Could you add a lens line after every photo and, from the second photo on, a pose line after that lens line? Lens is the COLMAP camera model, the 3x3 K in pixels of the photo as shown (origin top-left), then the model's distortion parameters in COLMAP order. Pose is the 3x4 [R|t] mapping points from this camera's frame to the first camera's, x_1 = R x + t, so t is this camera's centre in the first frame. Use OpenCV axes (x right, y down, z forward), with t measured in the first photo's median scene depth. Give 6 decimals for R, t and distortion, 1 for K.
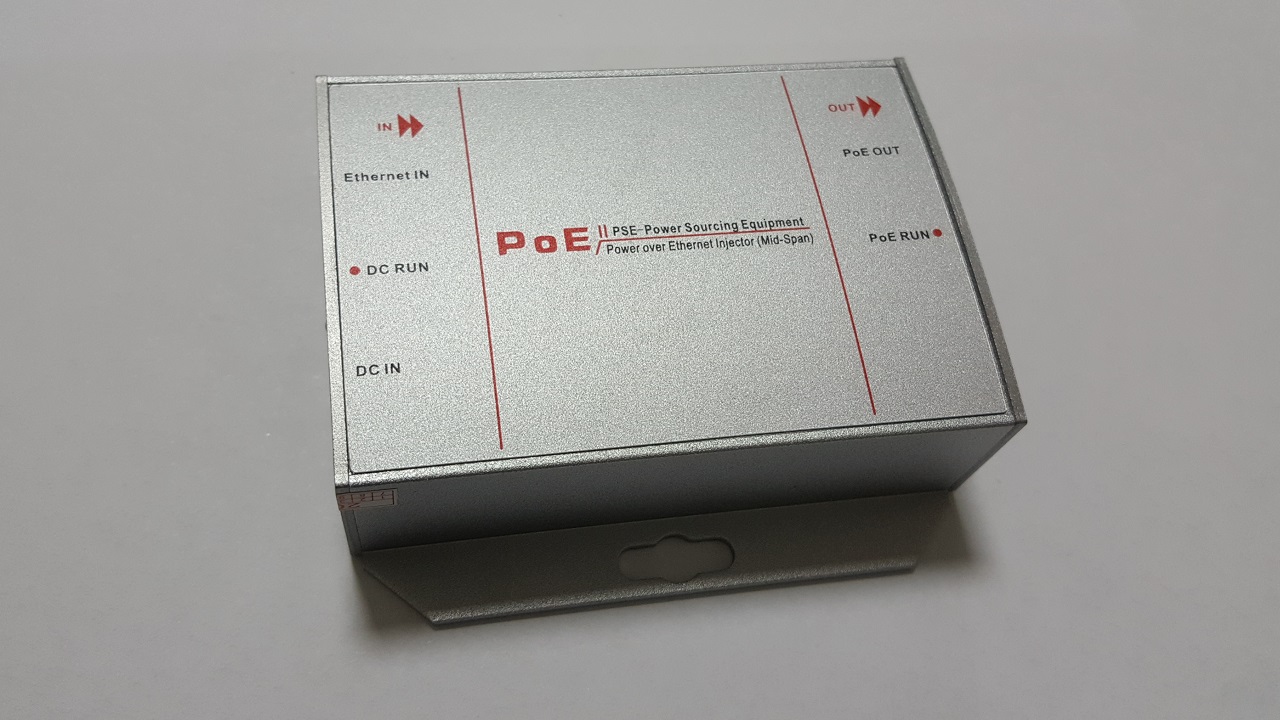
lens RADIAL K [[1039.6, 0, 640.9], [0, 1039.6, 362.6], [0, 0, 1]] dist [0.065965, -0.000867]
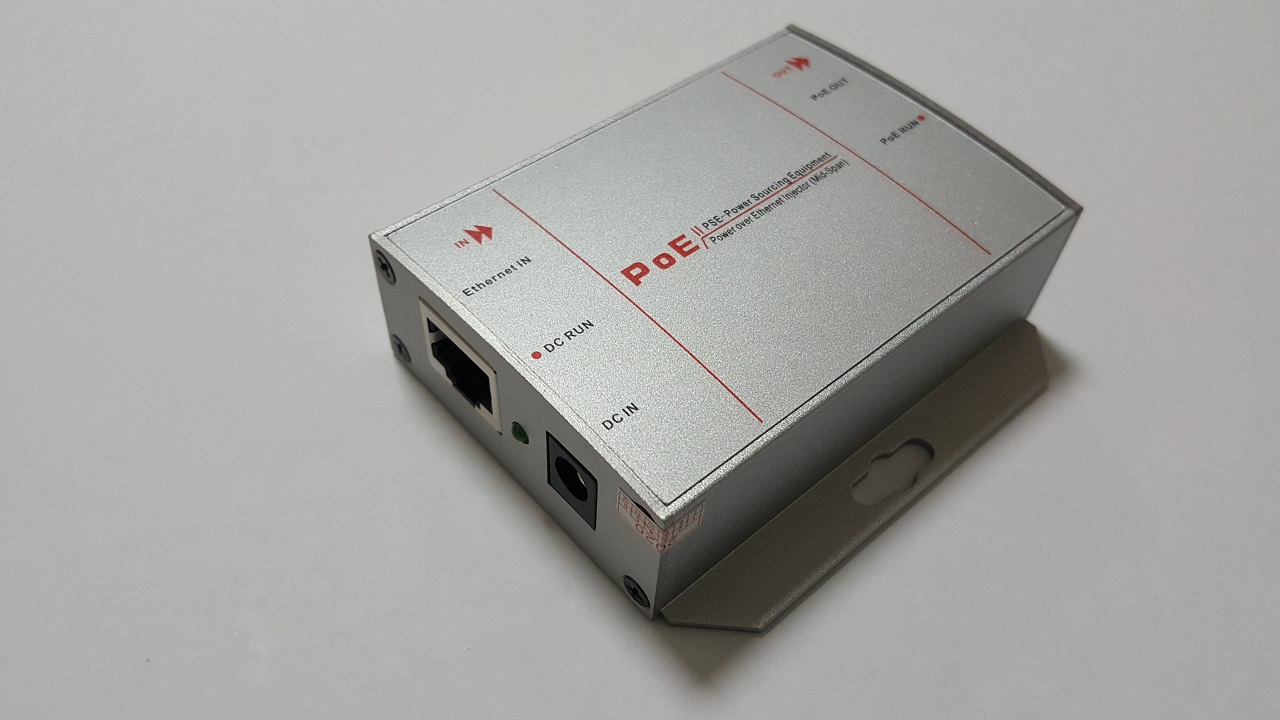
lens RADIAL K [[1039.6, 0, 645.7], [0, 1039.6, 358.4], [0, 0, 1]] dist [0.065965, -0.000867]
pose [[0.835625, -0.464313, 0.293505, -0.457855], [0.506779, 0.857792, -0.085838, 0.052817], [-0.211910, 0.220471, 0.952096, 0.010669]]
